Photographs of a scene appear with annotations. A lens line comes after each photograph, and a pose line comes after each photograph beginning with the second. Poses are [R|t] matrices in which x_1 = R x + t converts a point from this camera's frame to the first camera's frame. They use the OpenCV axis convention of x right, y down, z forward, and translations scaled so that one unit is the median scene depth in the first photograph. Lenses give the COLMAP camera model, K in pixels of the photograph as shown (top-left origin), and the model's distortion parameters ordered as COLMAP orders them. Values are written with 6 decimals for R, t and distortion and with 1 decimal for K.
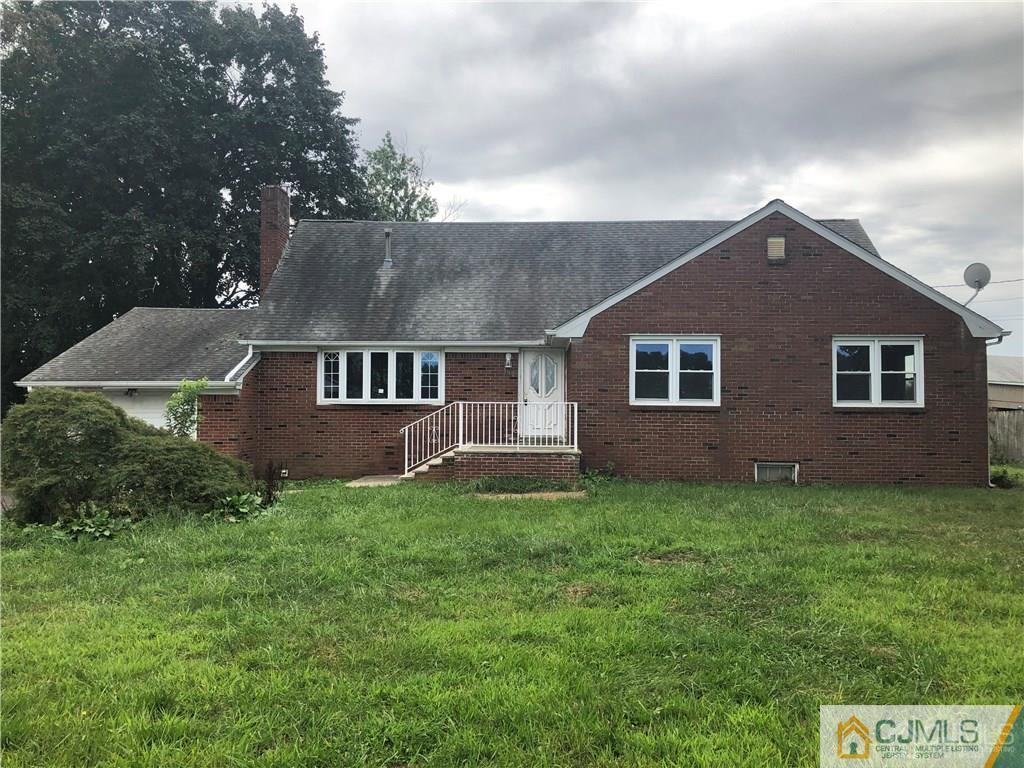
lens RADIAL K [[839.5, 0, 512.0], [0, 839.5, 384.0], [0, 0, 1]] dist [0.032300, -0.004825]
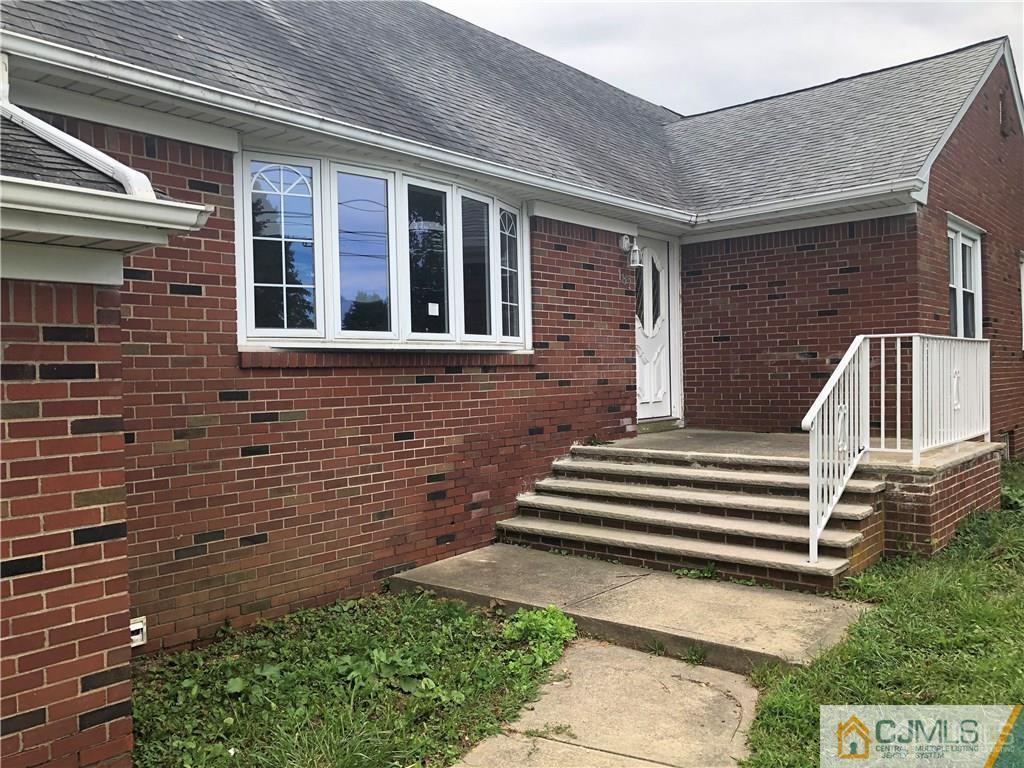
lens RADIAL K [[842.5, 0, 511.2], [0, 842.5, 398.0], [0, 0, 1]] dist [0.000587, -0.005605]
pose [[0.625920, -0.039102, 0.778907, -0.392311], [-0.001770, 0.998669, 0.051556, 0.025900], [-0.779885, -0.033649, 0.625017, 0.771949]]
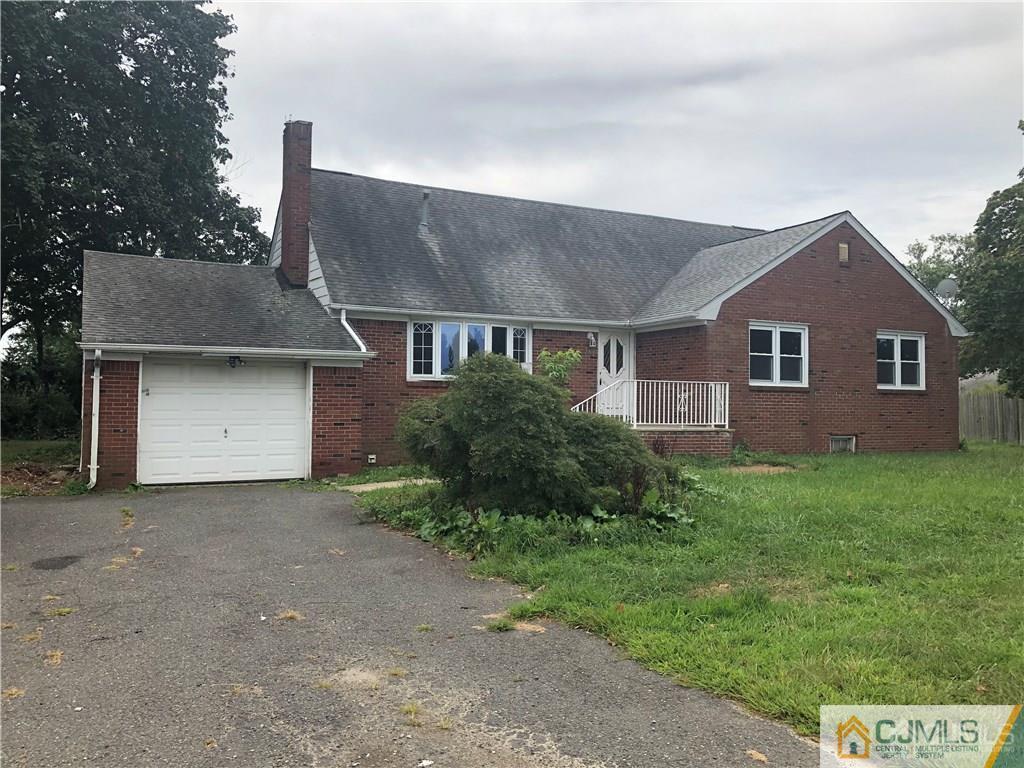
lens RADIAL K [[839.5, 0, 512.0], [0, 839.5, 384.0], [0, 0, 1]] dist [0.032300, -0.004825]
pose [[0.875401, 0.014462, 0.483182, -0.569621], [-0.021157, 0.999741, 0.008408, 0.018180], [-0.482935, -0.017583, 0.875480, 0.172119]]
